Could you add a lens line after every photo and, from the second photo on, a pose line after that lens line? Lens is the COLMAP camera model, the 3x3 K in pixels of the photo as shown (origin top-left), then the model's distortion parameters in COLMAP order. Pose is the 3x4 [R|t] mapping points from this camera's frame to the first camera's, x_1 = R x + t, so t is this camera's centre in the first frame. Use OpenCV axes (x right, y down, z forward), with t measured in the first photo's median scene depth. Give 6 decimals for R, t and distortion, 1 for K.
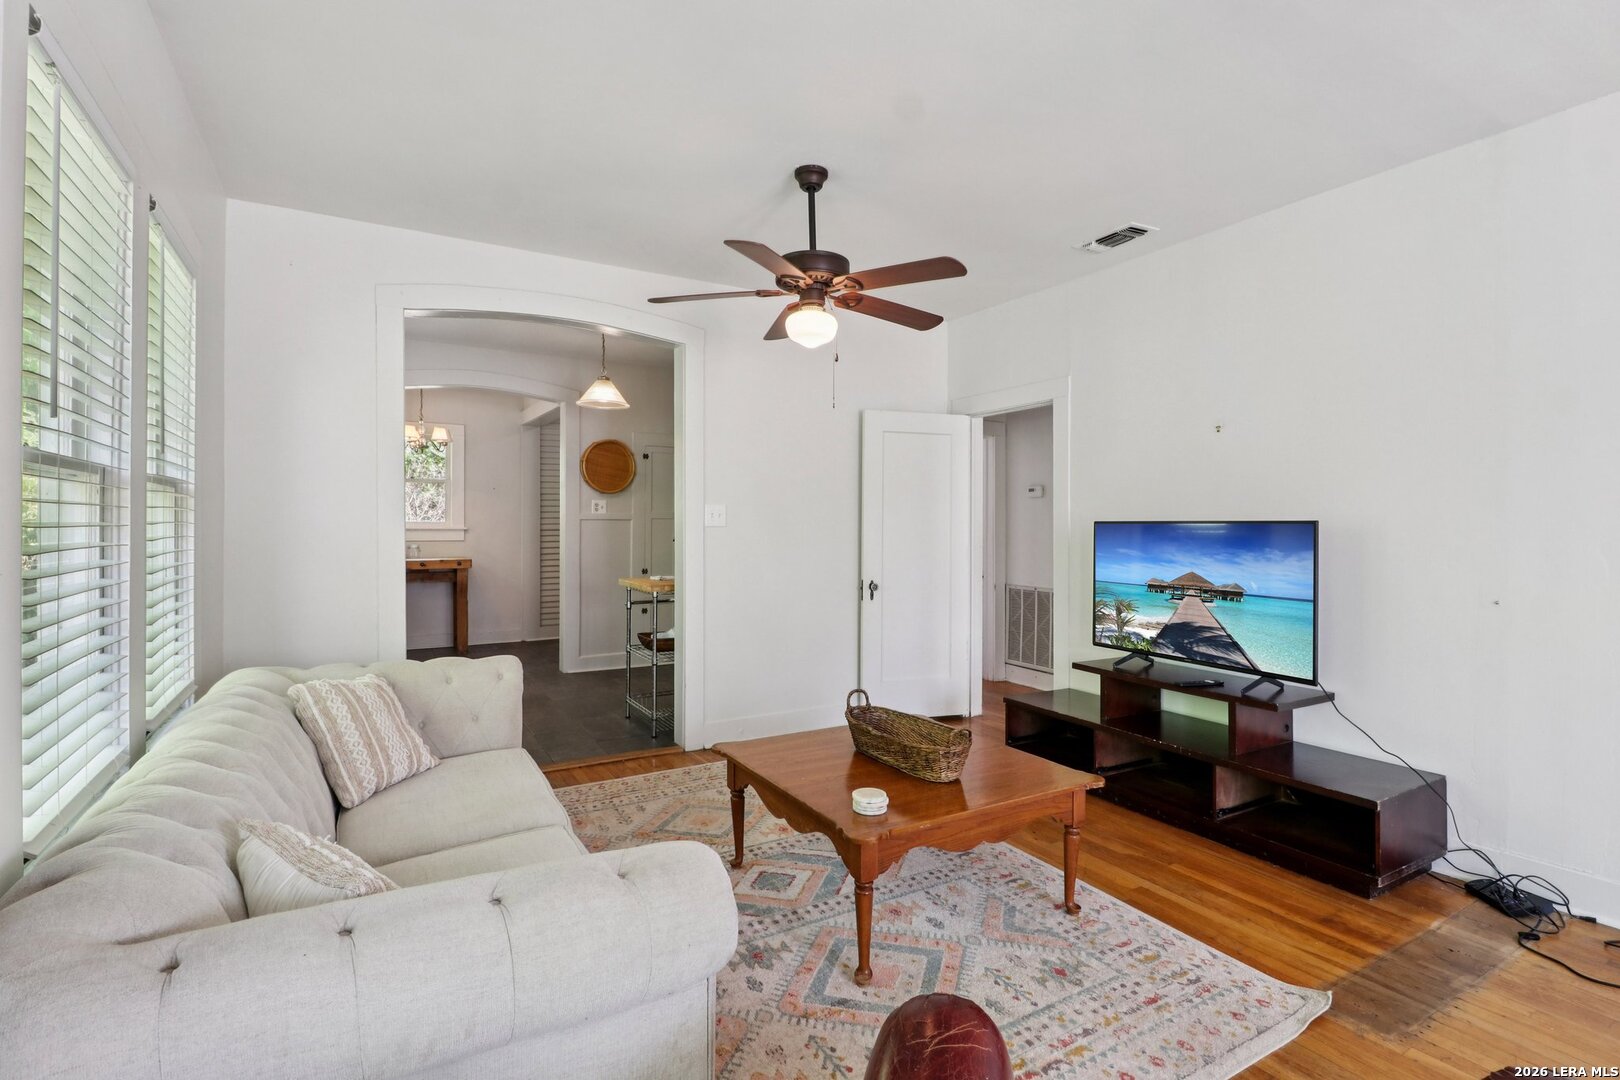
lens RADIAL K [[746.8, 0, 795.6], [0, 746.8, 513.6], [0, 0, 1]] dist [-0.003682, -0.001877]
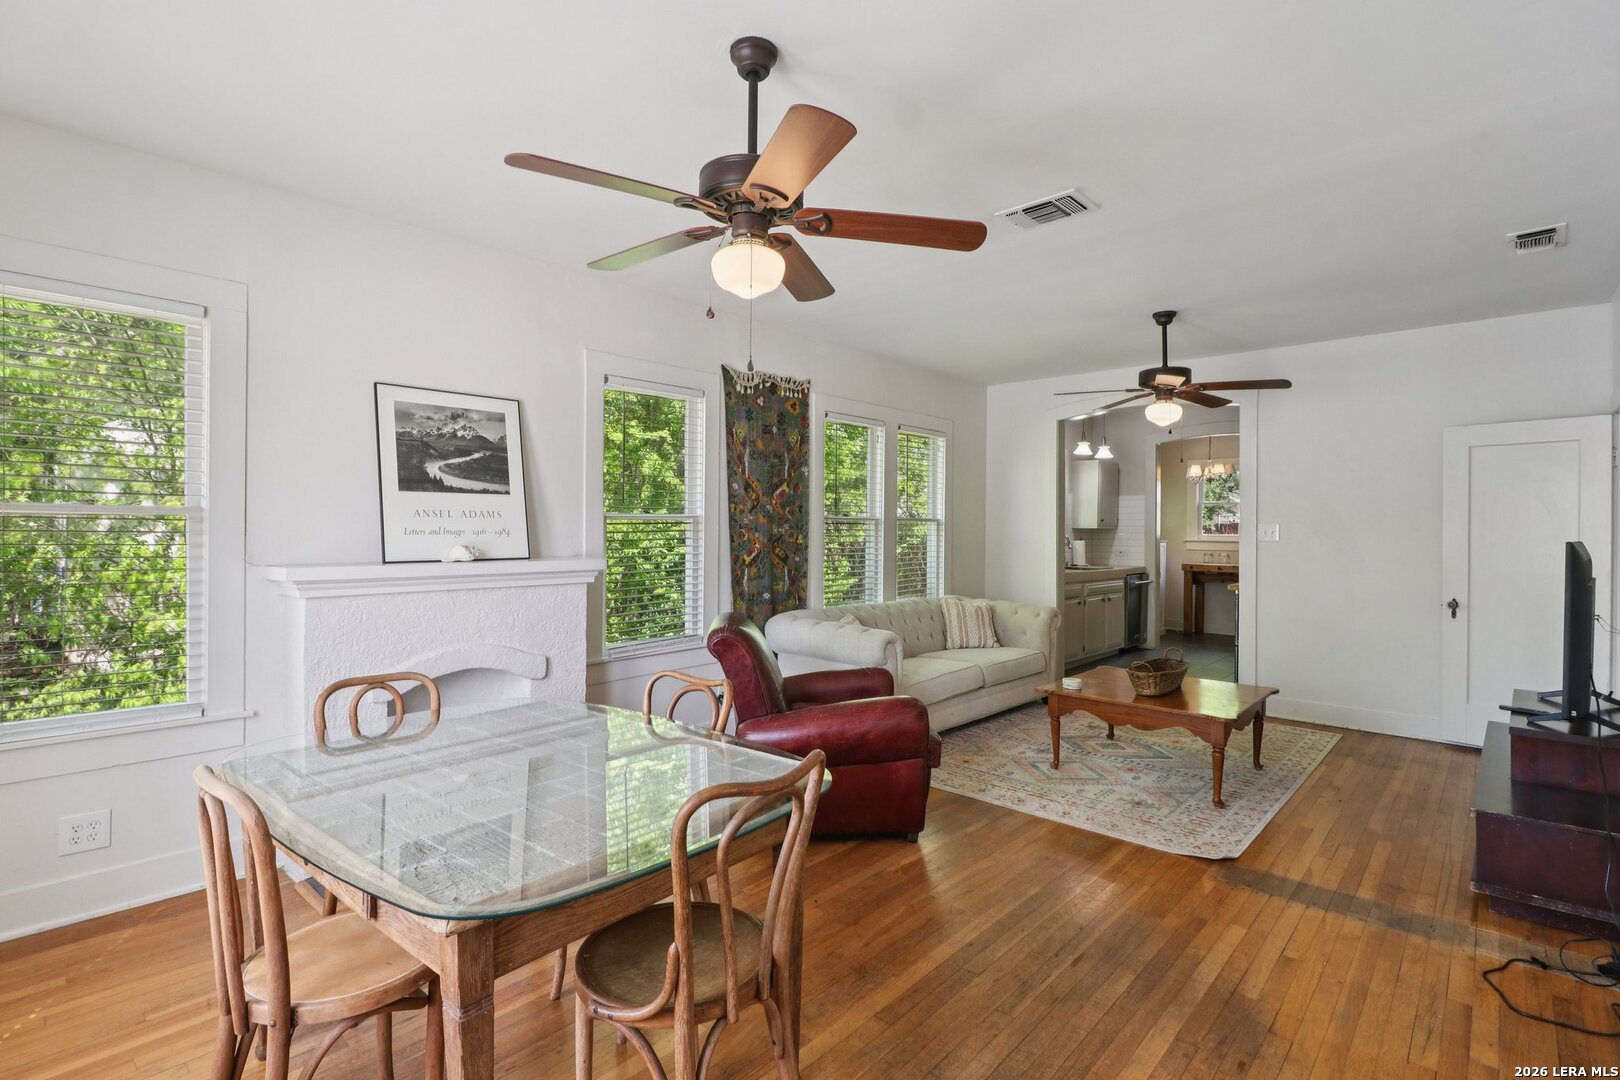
lens RADIAL K [[785.6, 0, 834.3], [0, 785.6, 537.2], [0, 0, 1]] dist [-0.003003, -0.001152]
pose [[0.326117, 0.004018, -0.945321, 1.161783], [-0.000265, 0.999991, 0.004160, 0.009241], [0.945329, -0.001106, 0.326116, -0.138216]]
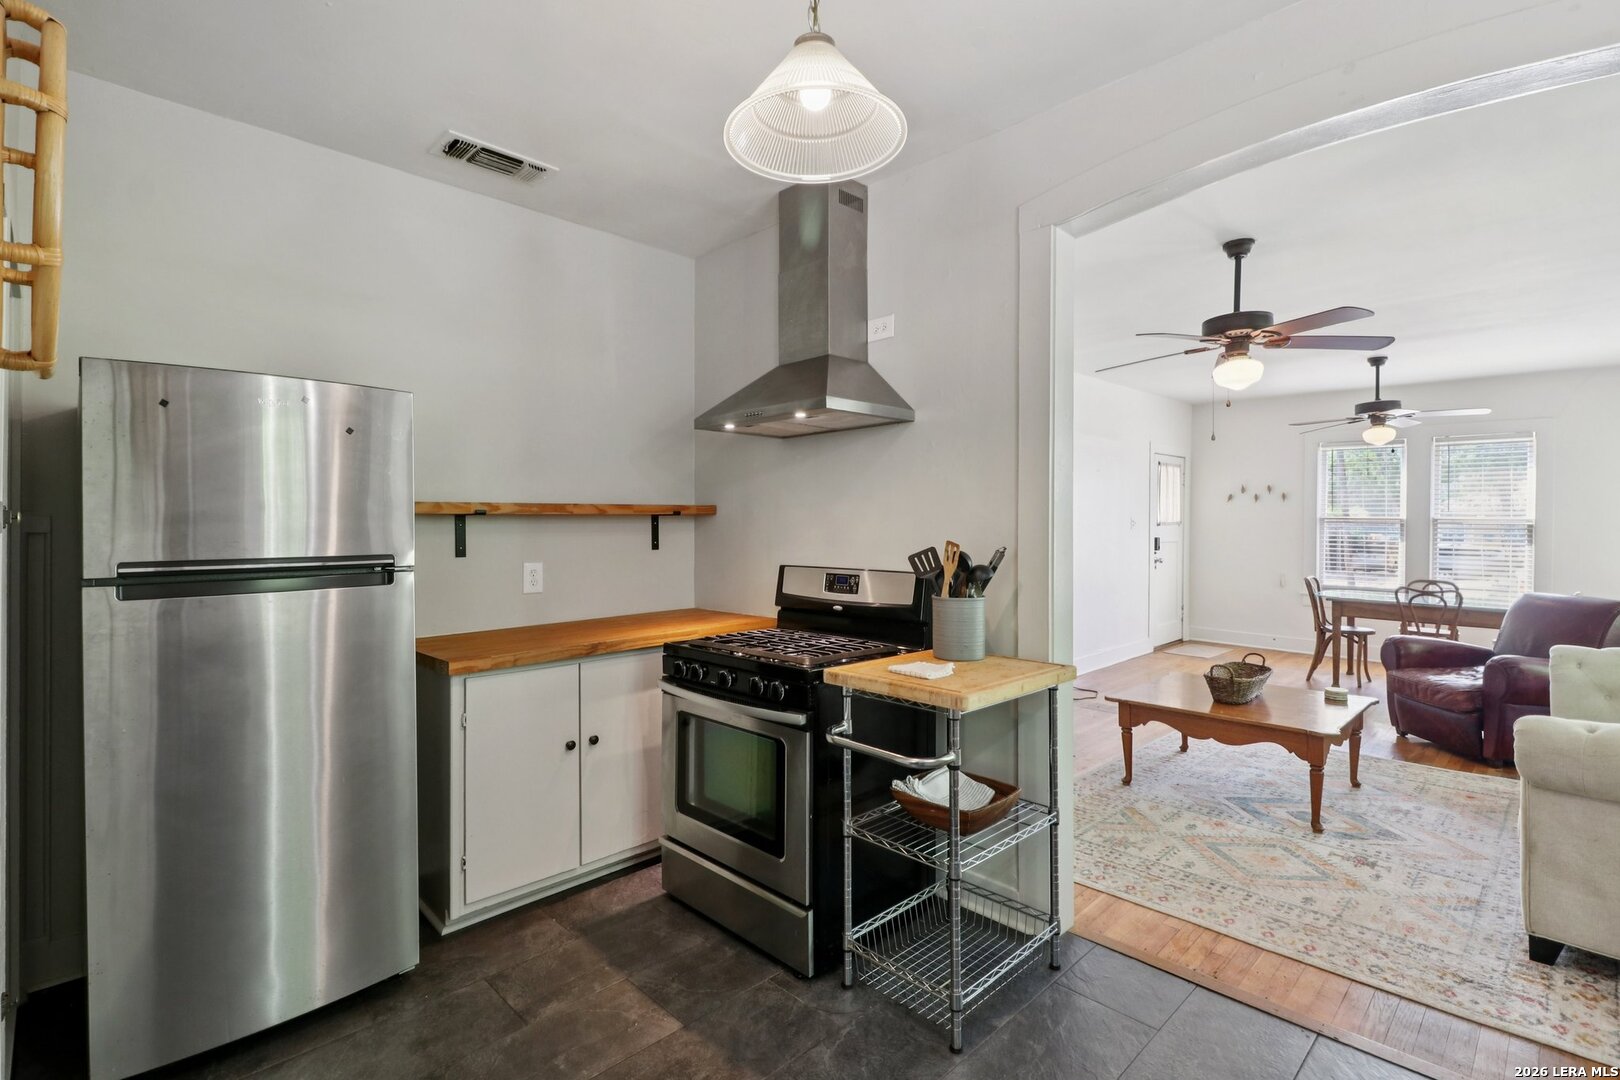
lens RADIAL K [[785.6, 0, 834.3], [0, 785.6, 537.2], [0, 0, 1]] dist [-0.003003, -0.001152]
pose [[-0.271242, -0.016857, 0.962364, -0.848603], [-0.002785, 0.999856, 0.016728, 0.005363], [-0.962507, 0.001857, -0.271250, 1.689245]]
